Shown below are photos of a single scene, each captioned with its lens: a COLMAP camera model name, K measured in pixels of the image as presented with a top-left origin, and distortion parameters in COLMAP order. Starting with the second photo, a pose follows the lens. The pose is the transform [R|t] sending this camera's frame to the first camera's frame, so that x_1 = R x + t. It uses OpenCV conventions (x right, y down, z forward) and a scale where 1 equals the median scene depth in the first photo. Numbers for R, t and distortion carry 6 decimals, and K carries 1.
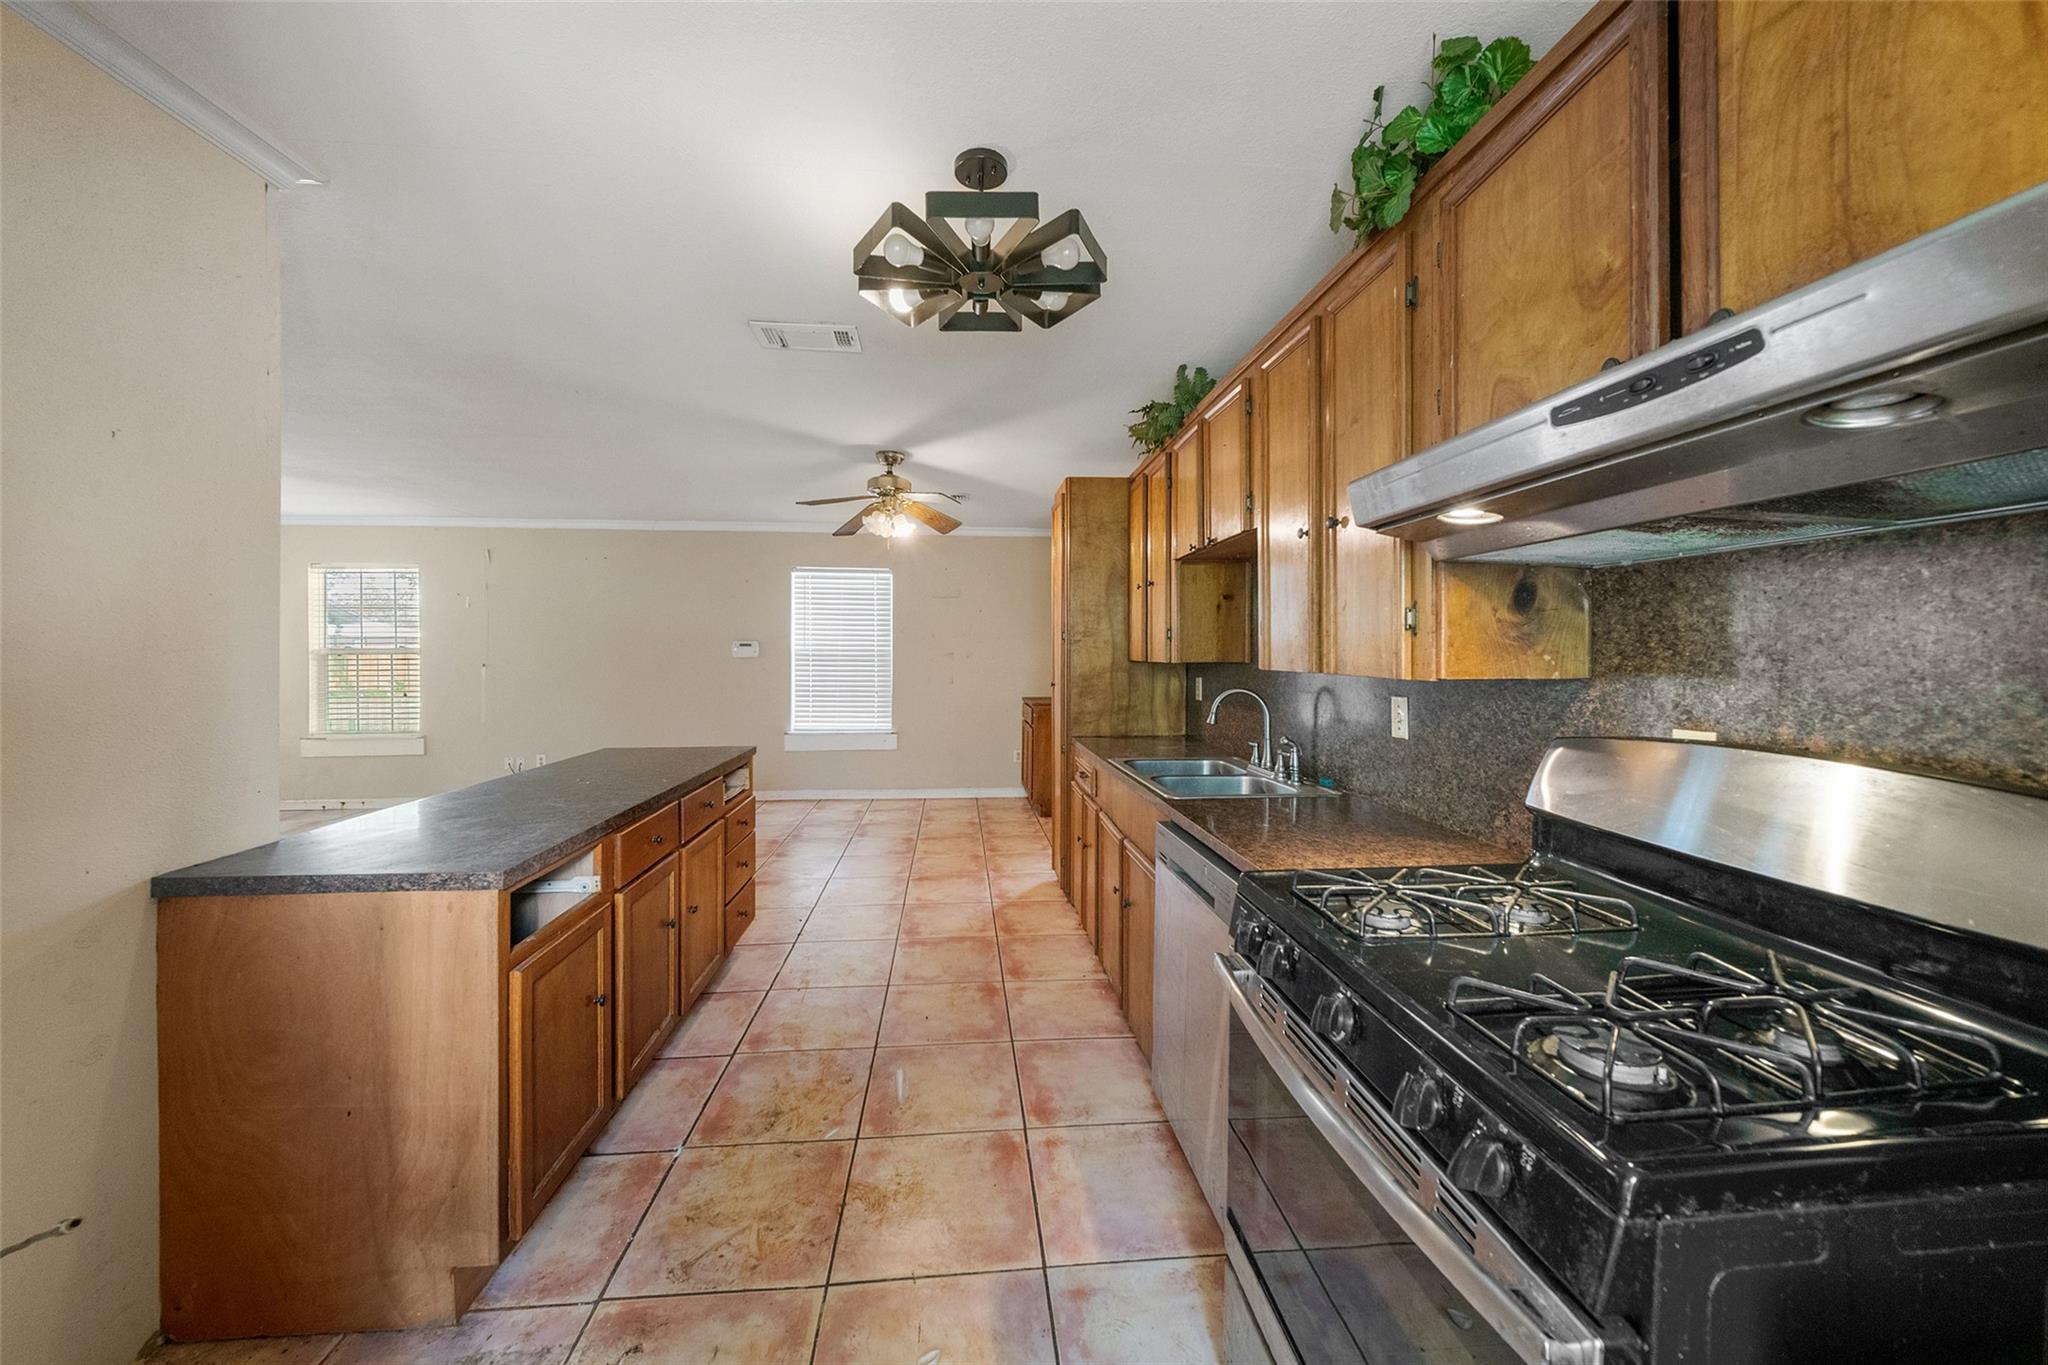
lens RADIAL K [[722.0, 0, 1026.3], [0, 722.0, 638.9], [0, 0, 1]] dist [-0.001031, -0.000135]
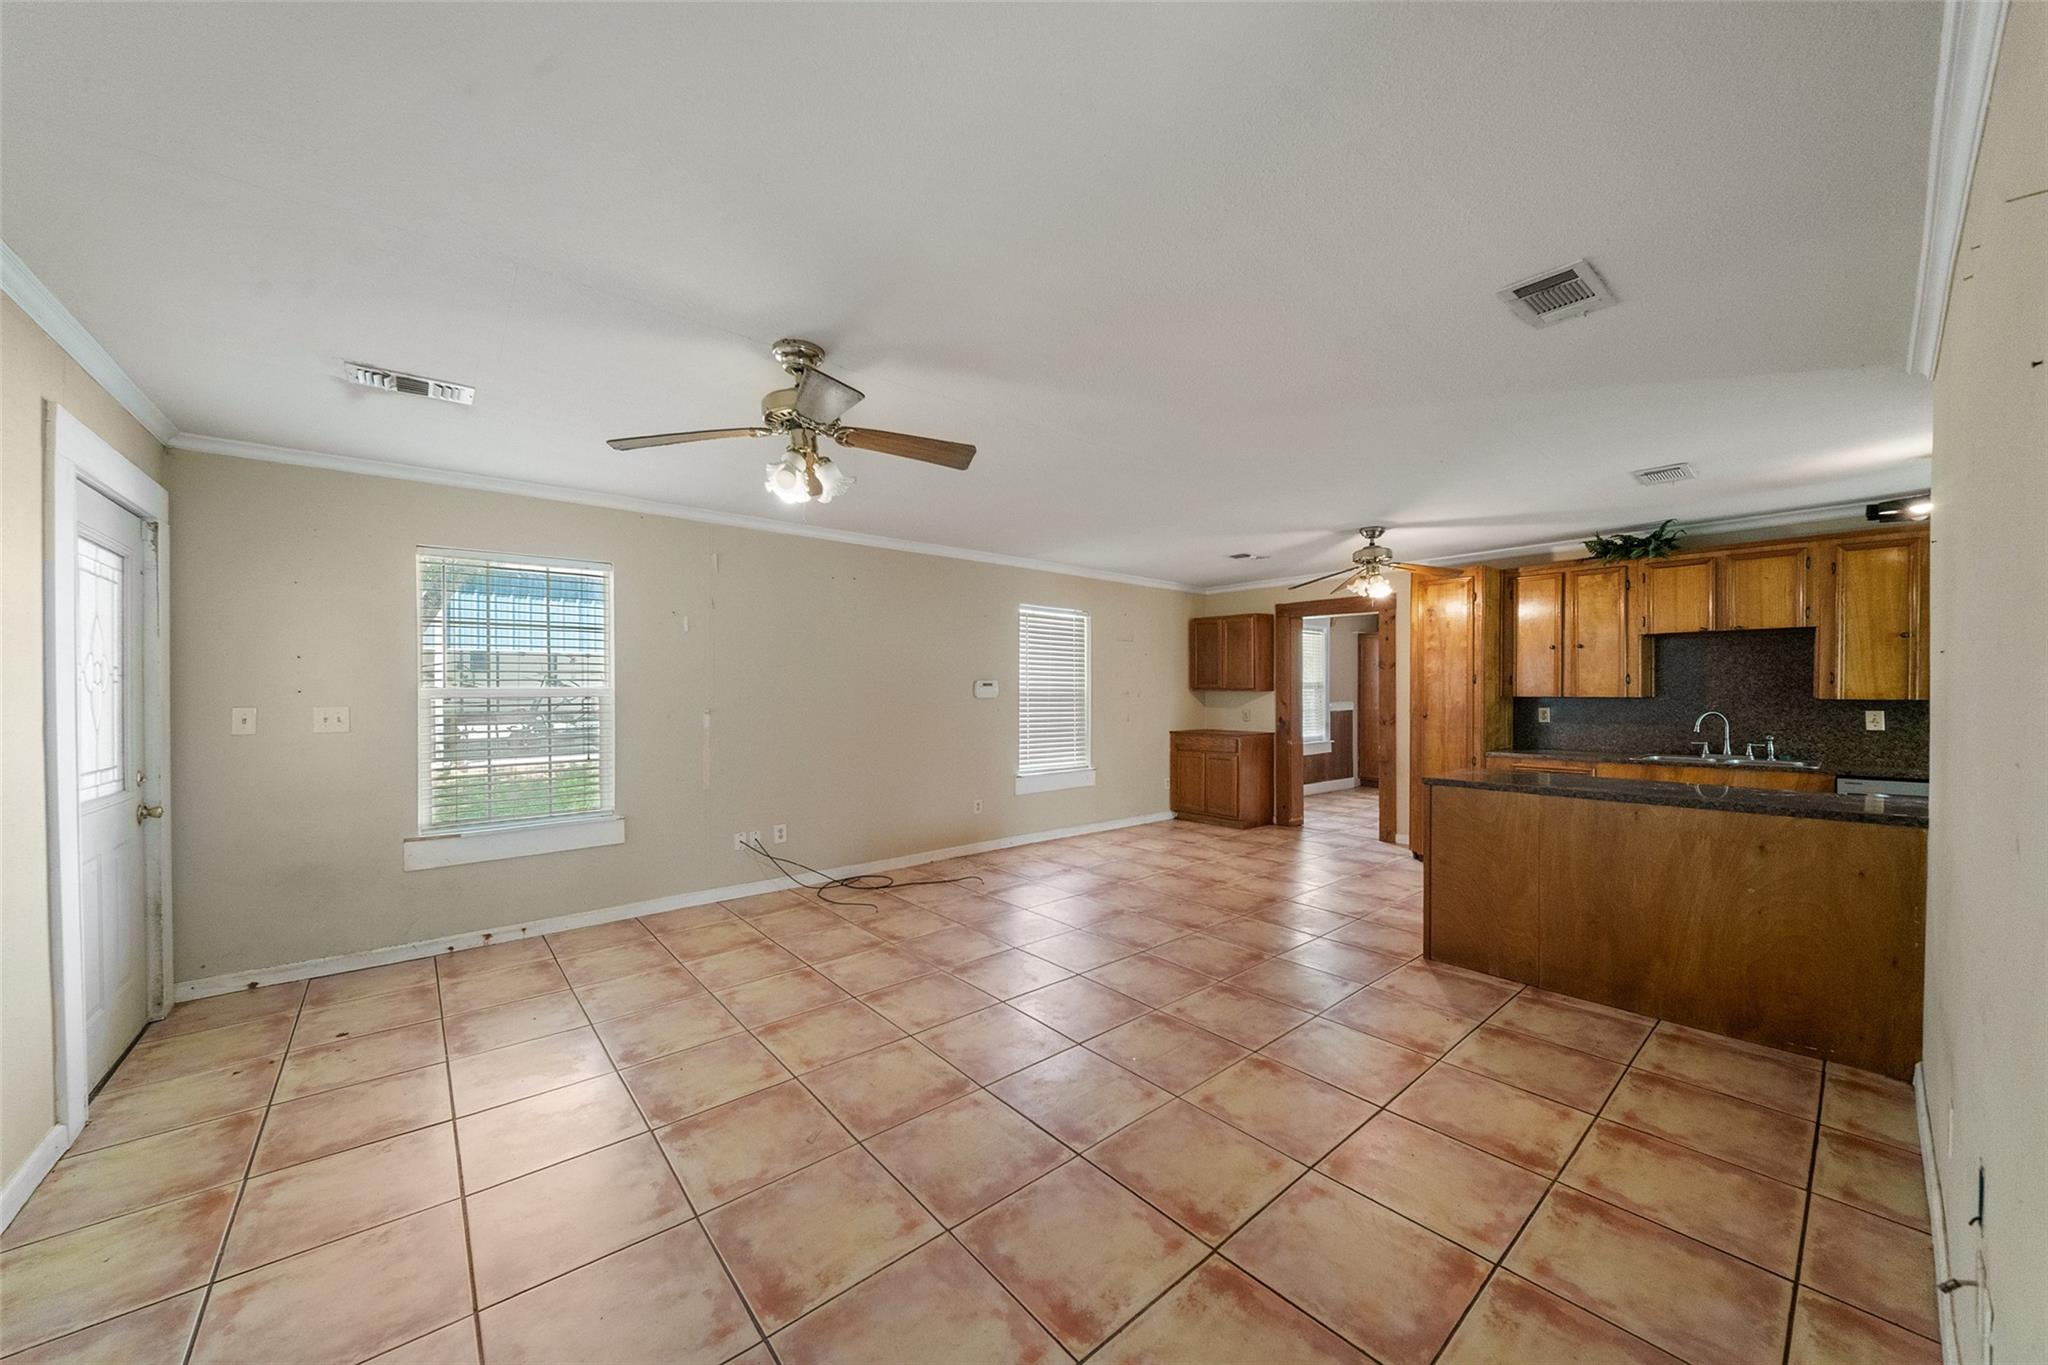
lens RADIAL K [[727.0, 0, 1013.6], [0, 727.0, 690.8], [0, 0, 1]] dist [0.012011, -0.011149]
pose [[0.825184, -0.002991, 0.564857, -0.924347], [-0.007193, 0.999849, 0.015803, 0.001536], [-0.564819, -0.017103, 0.825038, 0.216248]]
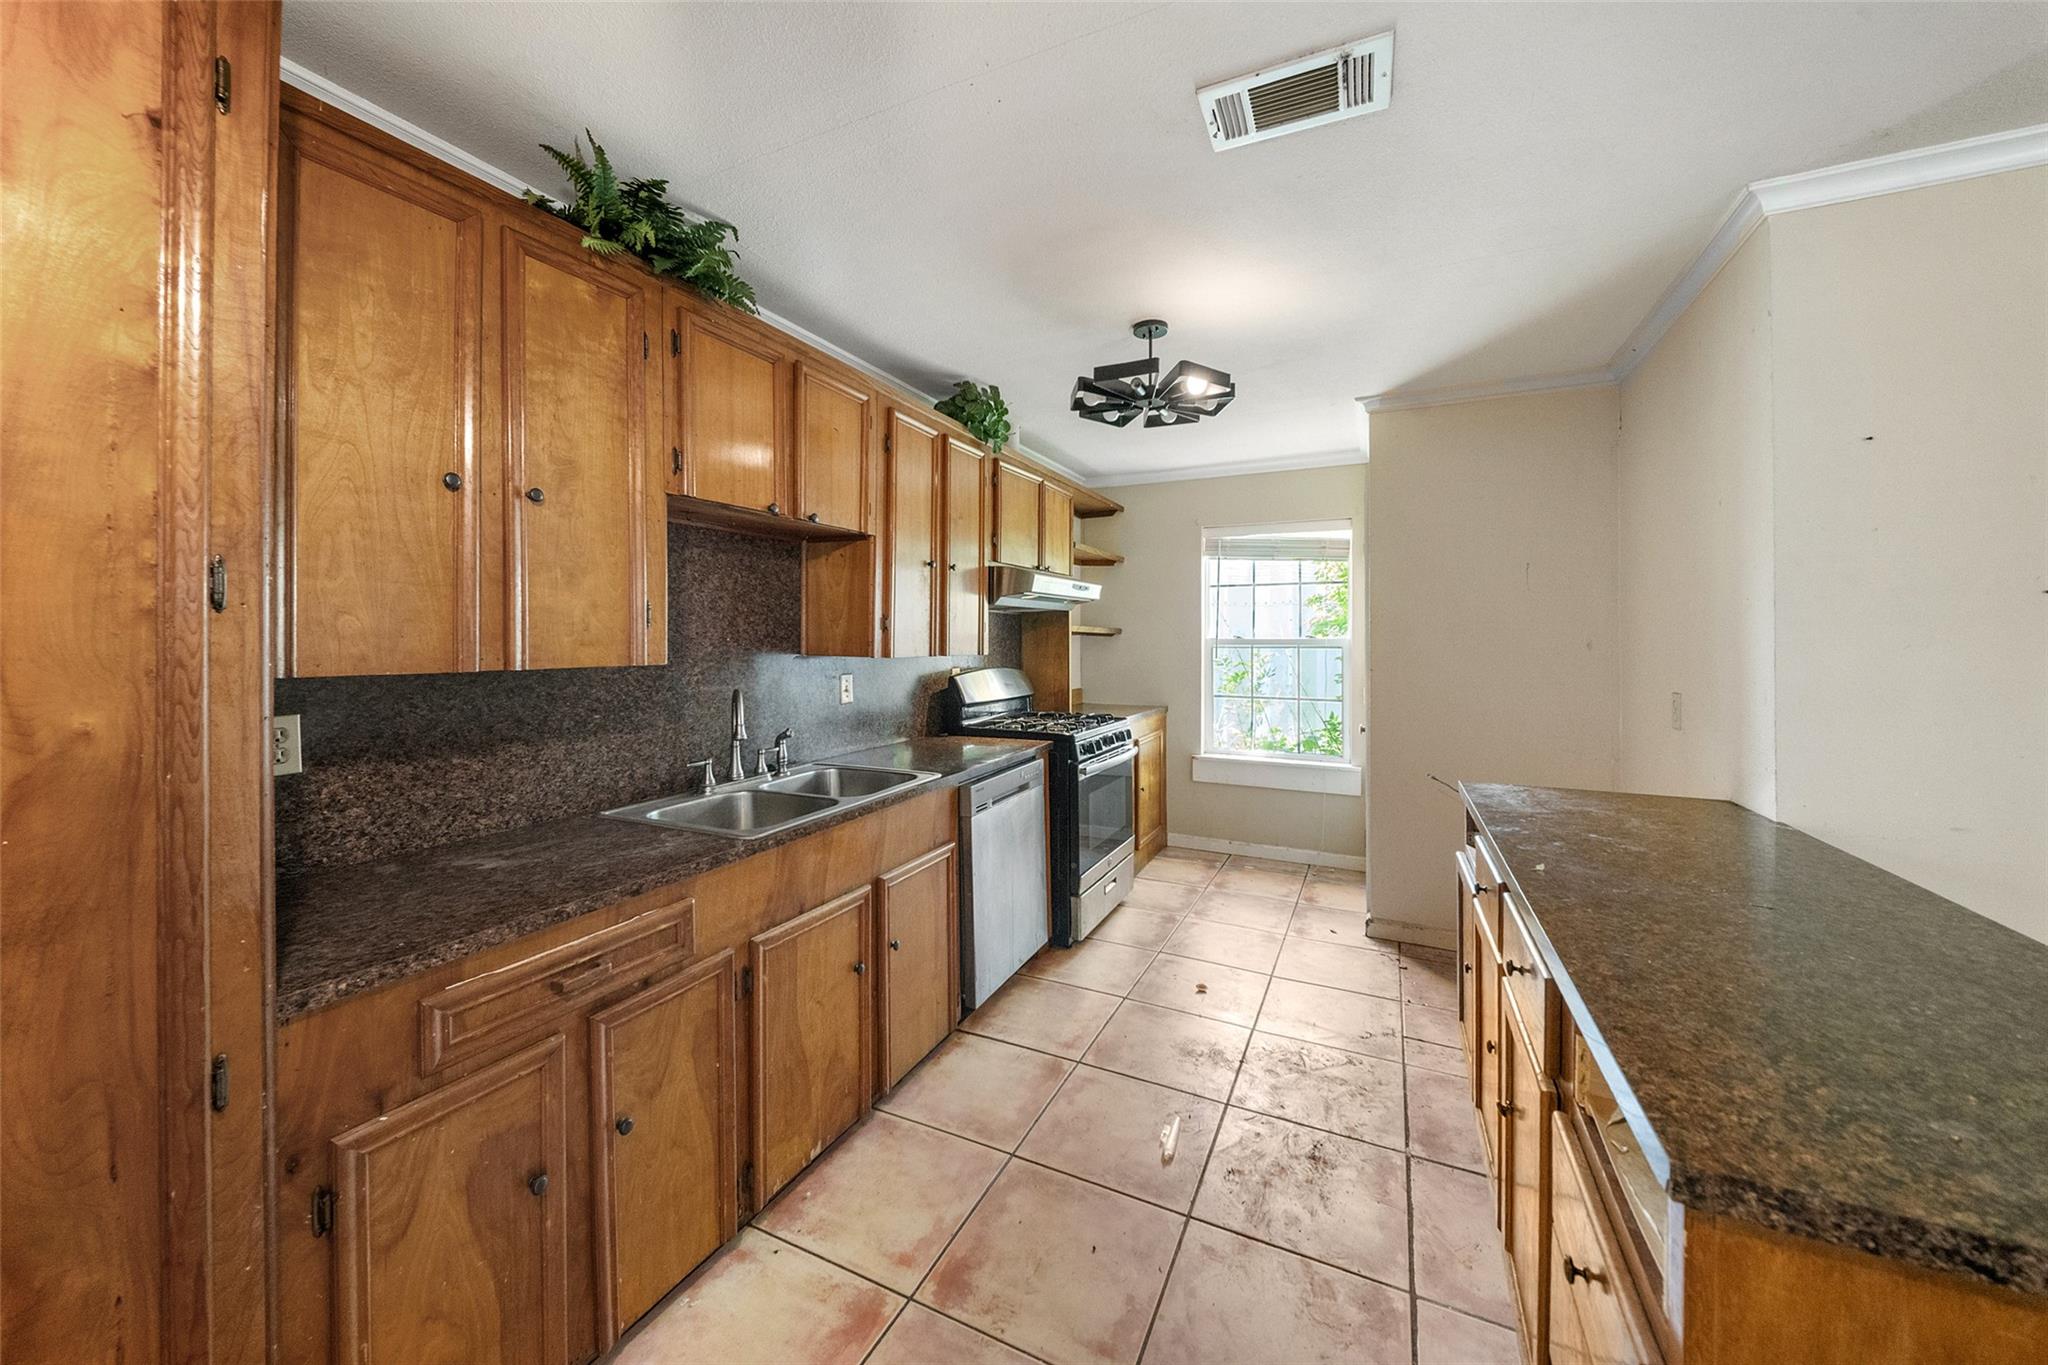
lens RADIAL K [[731.7, 0, 999.7], [0, 731.7, 640.3], [0, 0, 1]] dist [0.000151, -0.004743]
pose [[-0.845350, -0.007202, 0.534165, -0.169364], [-0.014464, 0.999851, -0.009410, 0.007337], [-0.534017, -0.015681, -0.845328, 0.670901]]
